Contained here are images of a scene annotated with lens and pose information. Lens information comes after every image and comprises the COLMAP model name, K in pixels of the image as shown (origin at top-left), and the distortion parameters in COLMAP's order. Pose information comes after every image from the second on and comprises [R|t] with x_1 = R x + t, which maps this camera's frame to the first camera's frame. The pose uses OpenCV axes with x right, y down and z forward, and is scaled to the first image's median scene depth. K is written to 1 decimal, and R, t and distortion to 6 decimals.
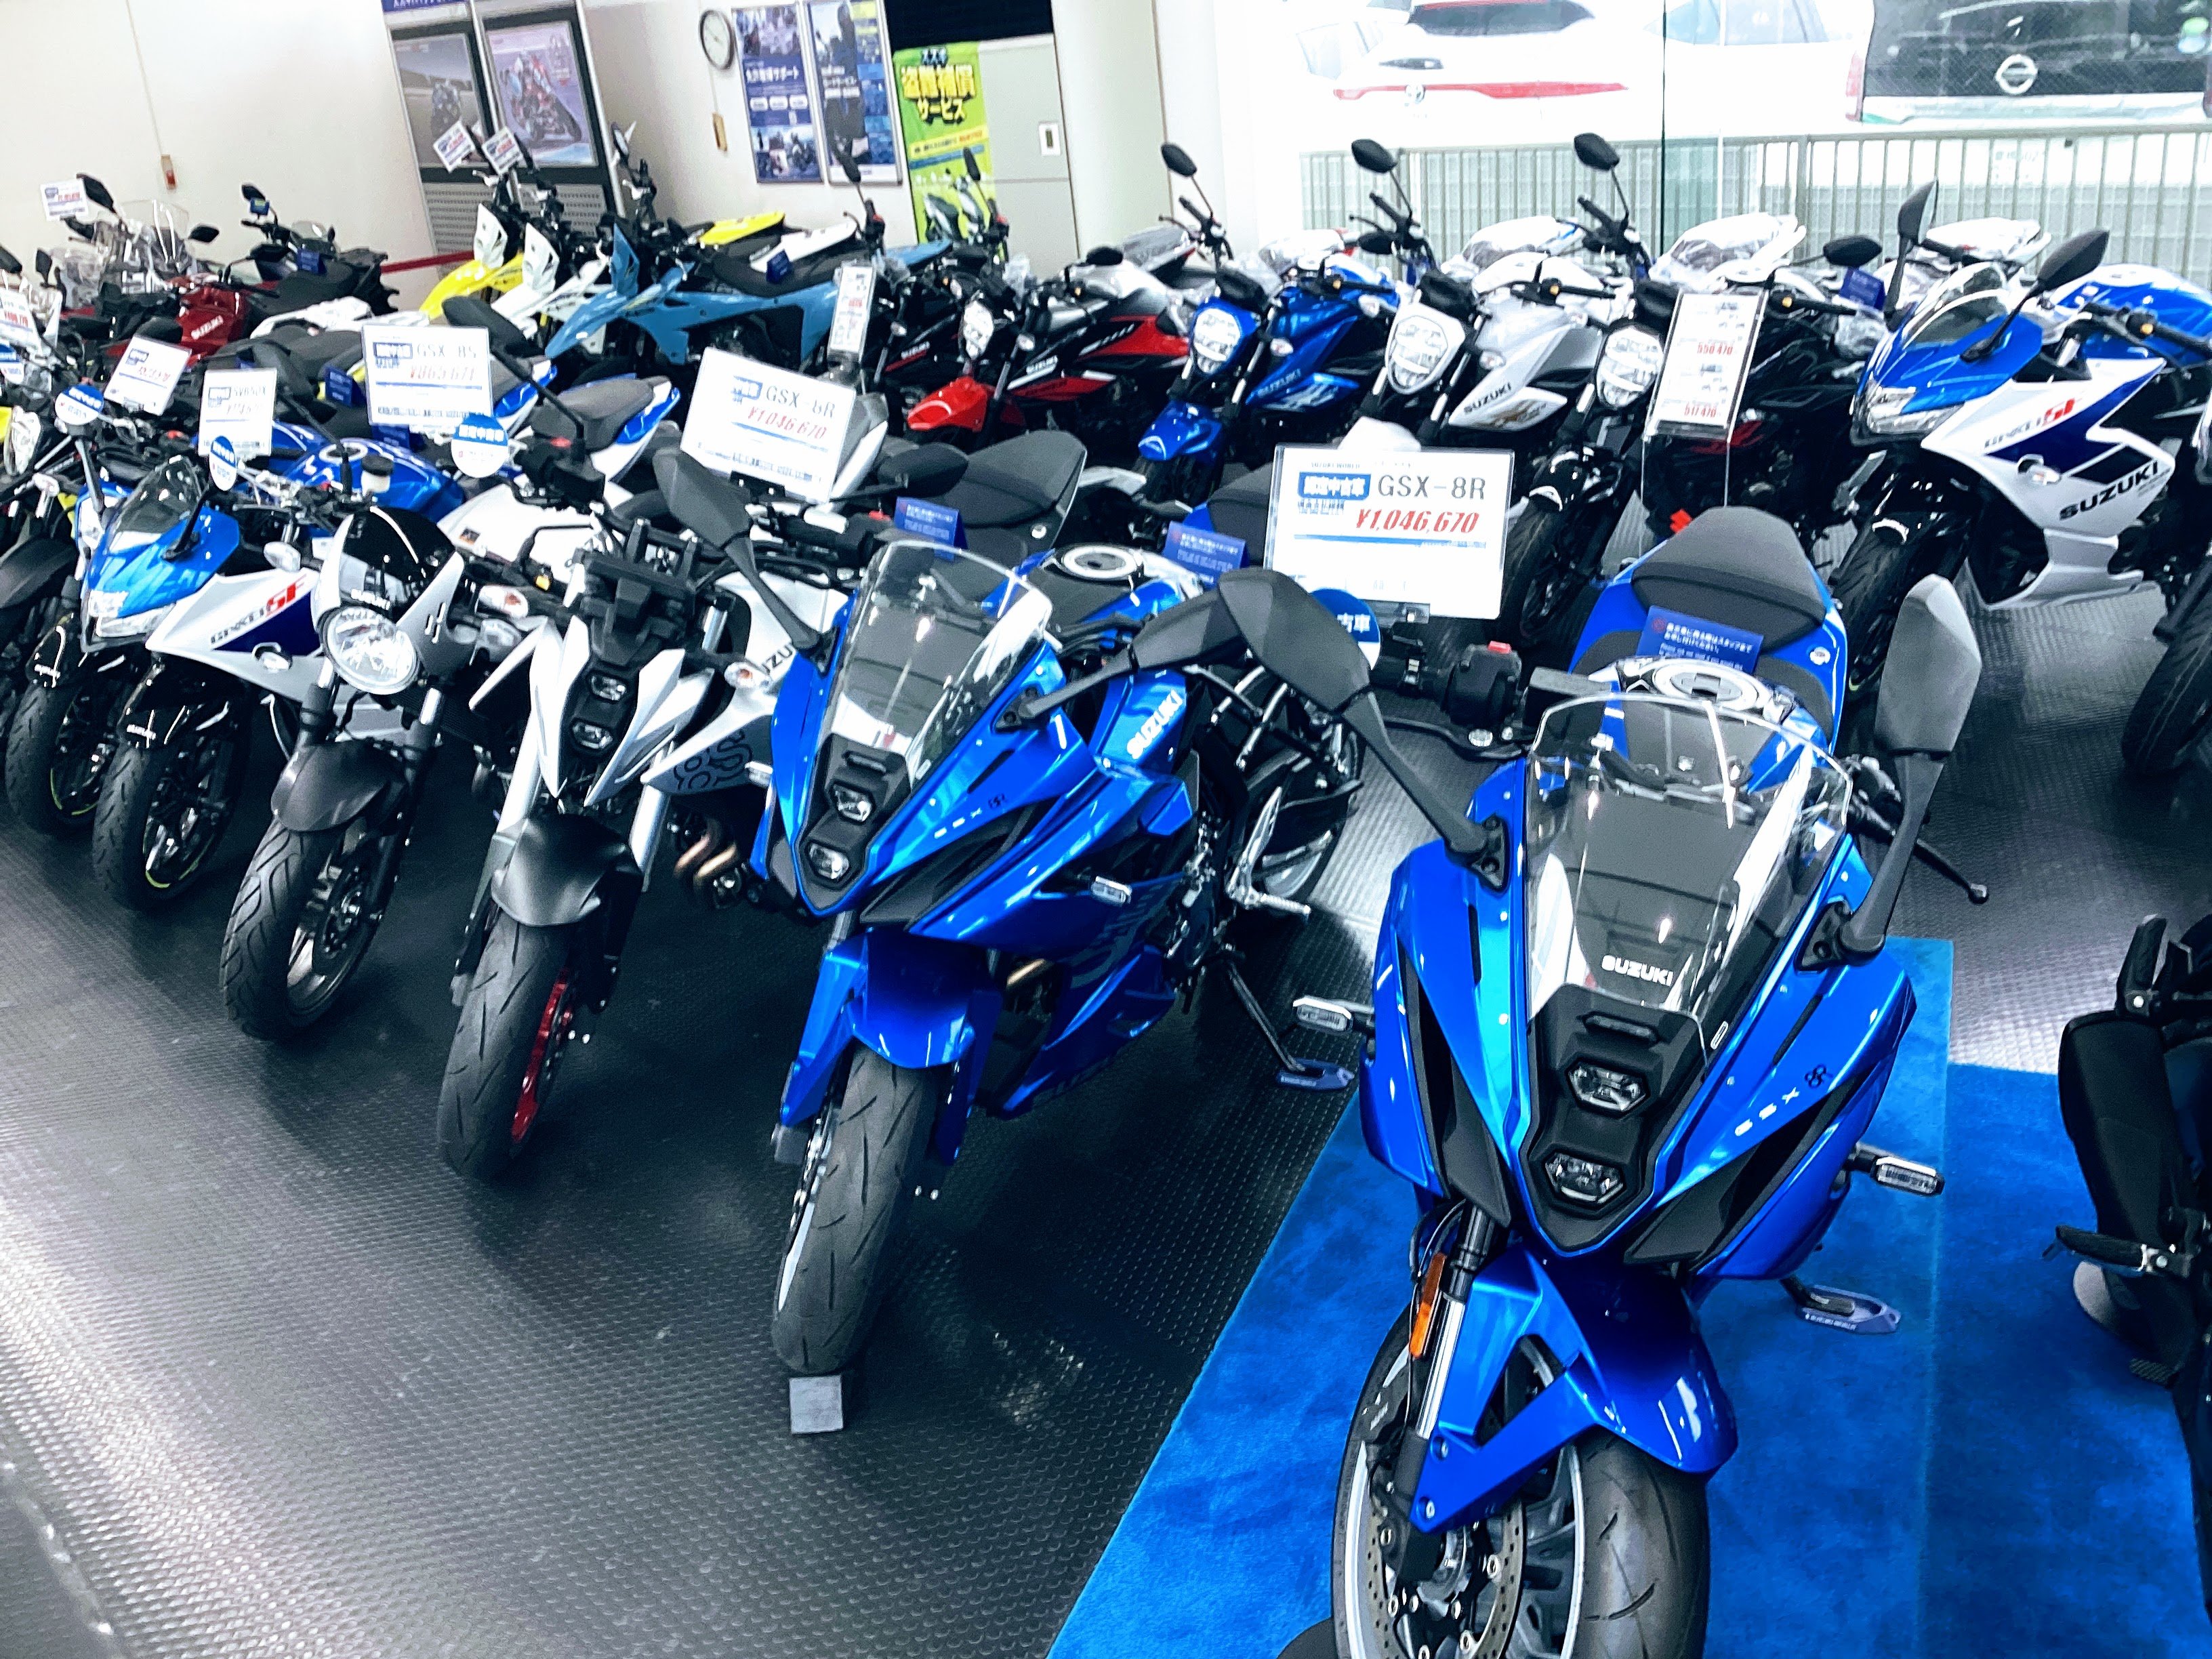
lens RADIAL K [[2021.1, 0, 1197.6], [0, 2021.1, 840.5], [0, 0, 1]] dist [0.127039, -0.258262]
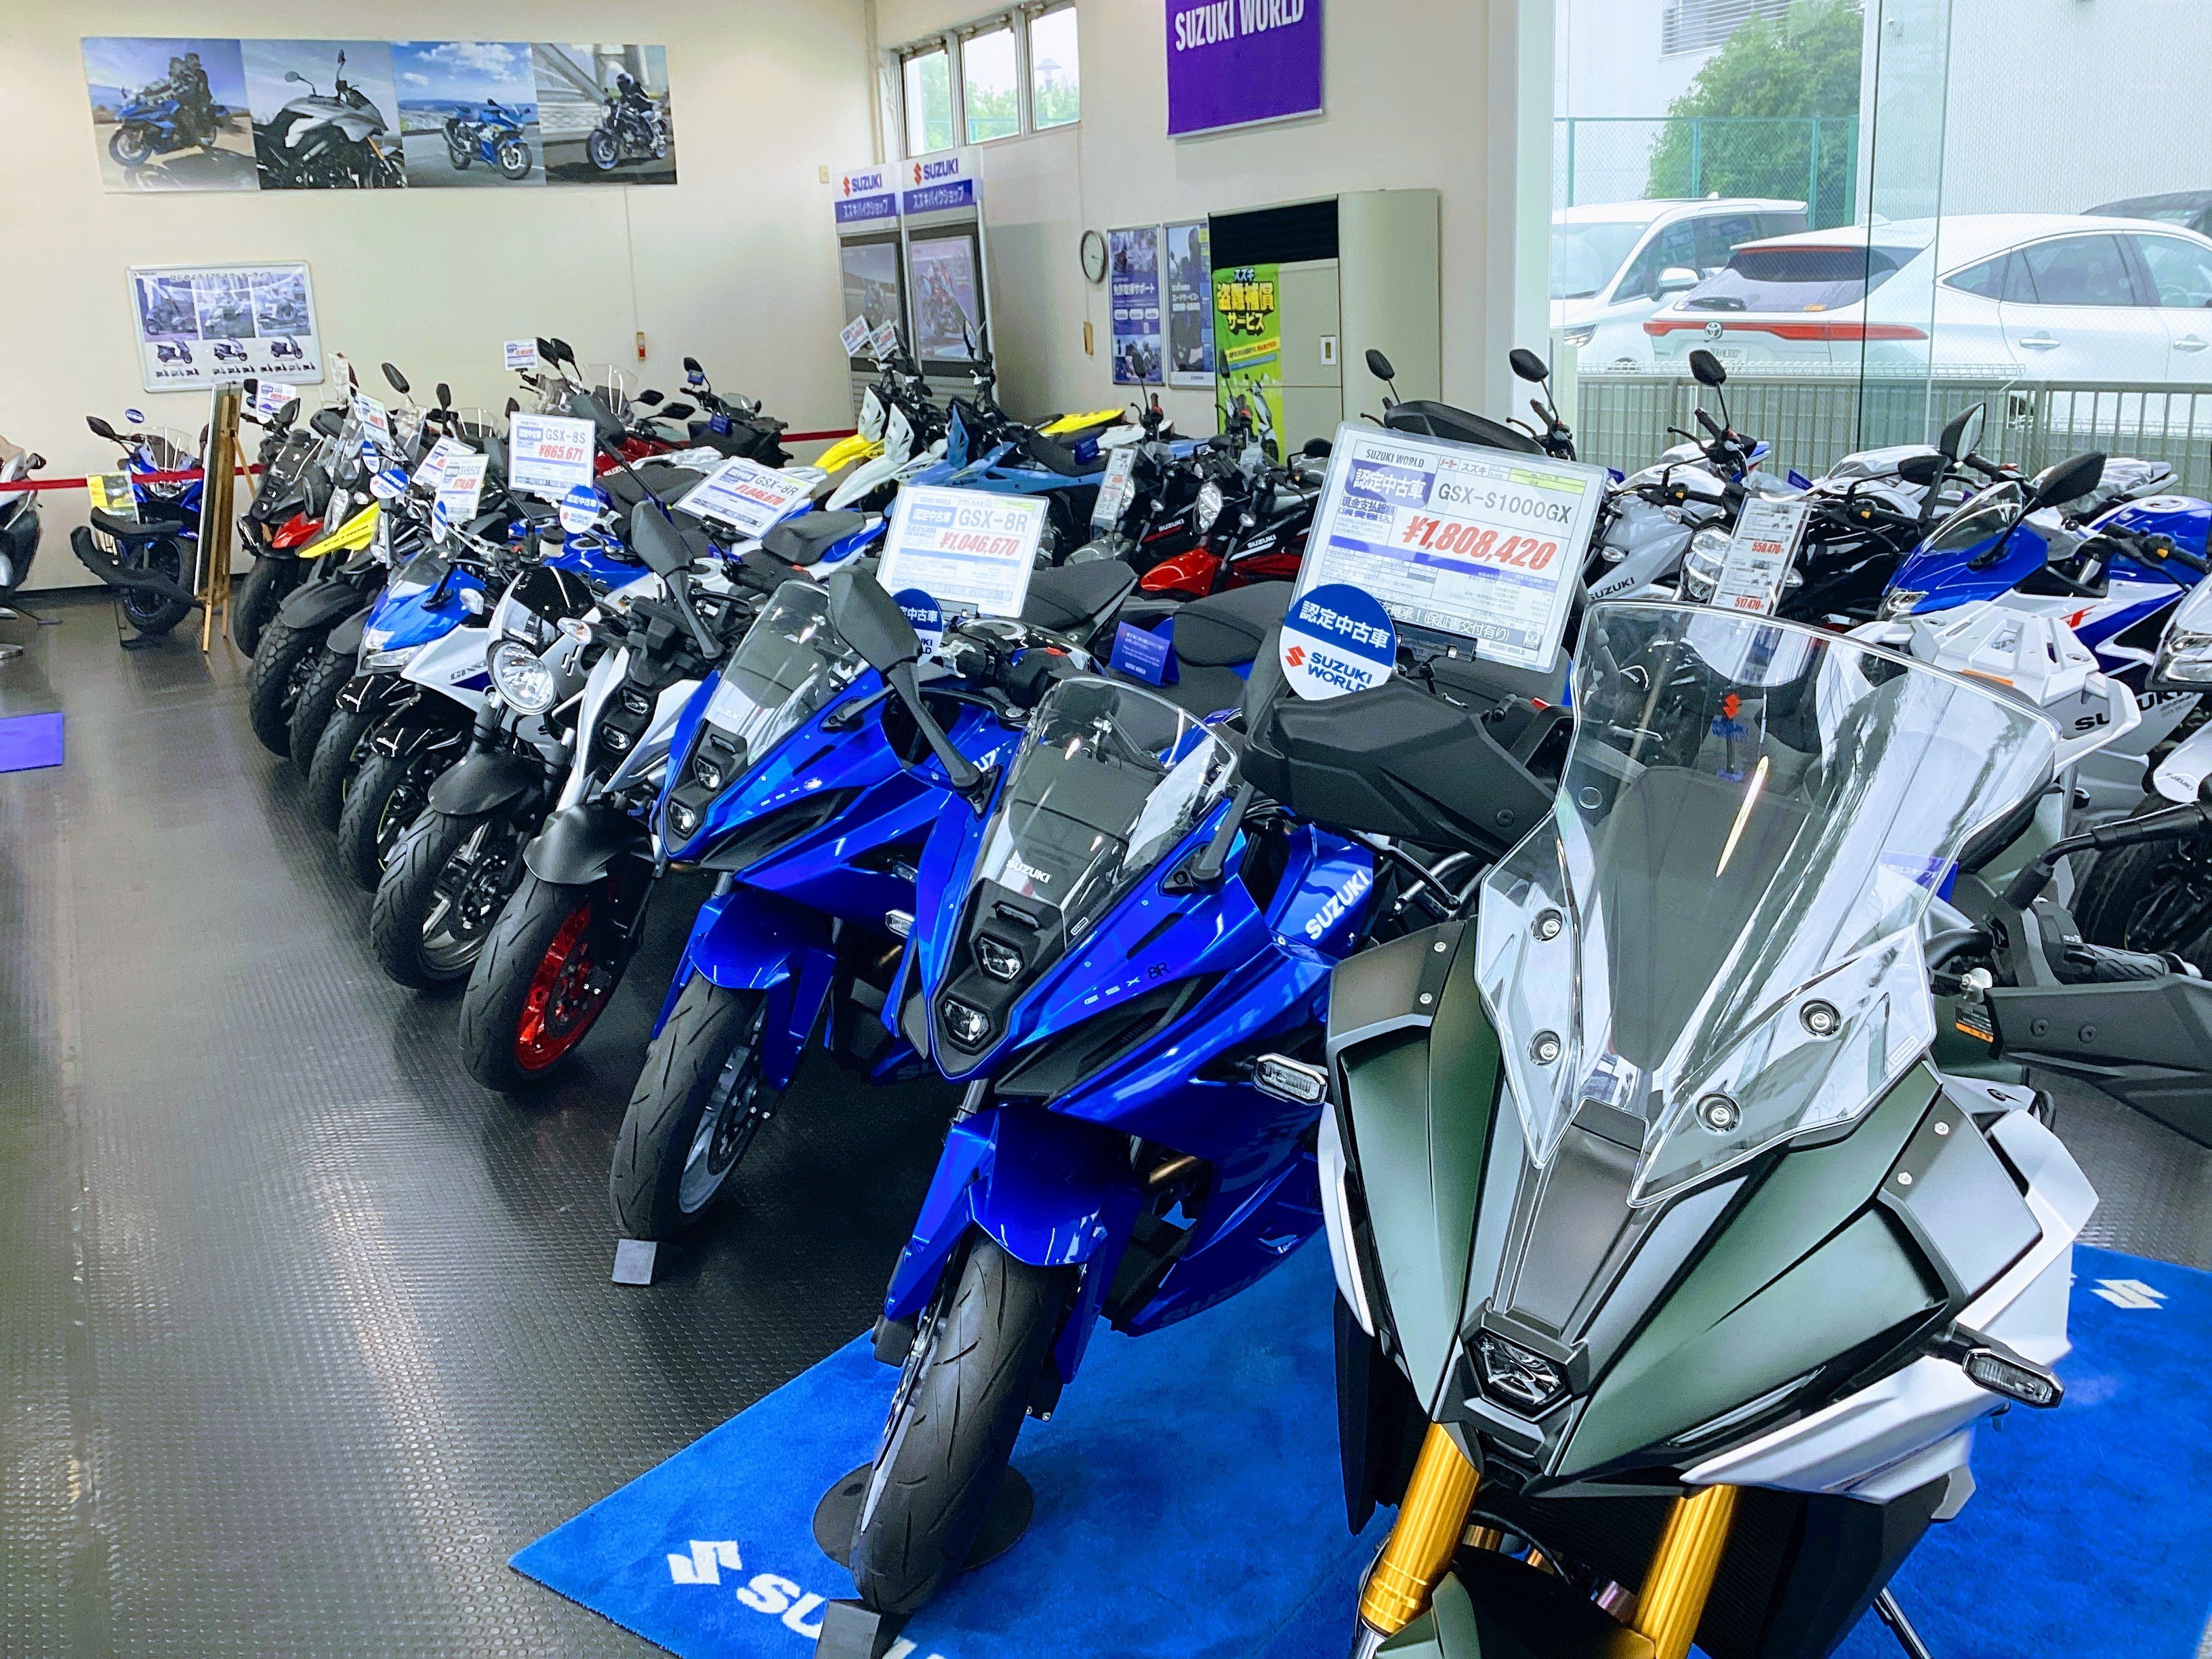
lens RADIAL K [[1988.7, 0, 1106.0], [0, 1988.7, 829.5], [0, 0, 1]] dist [0.115167, -0.186211]
pose [[0.968508, 0.110888, -0.222928, 0.094243], [-0.133395, 0.987101, -0.088531, 0.024784], [0.210235, 0.115481, 0.970807, -0.042811]]
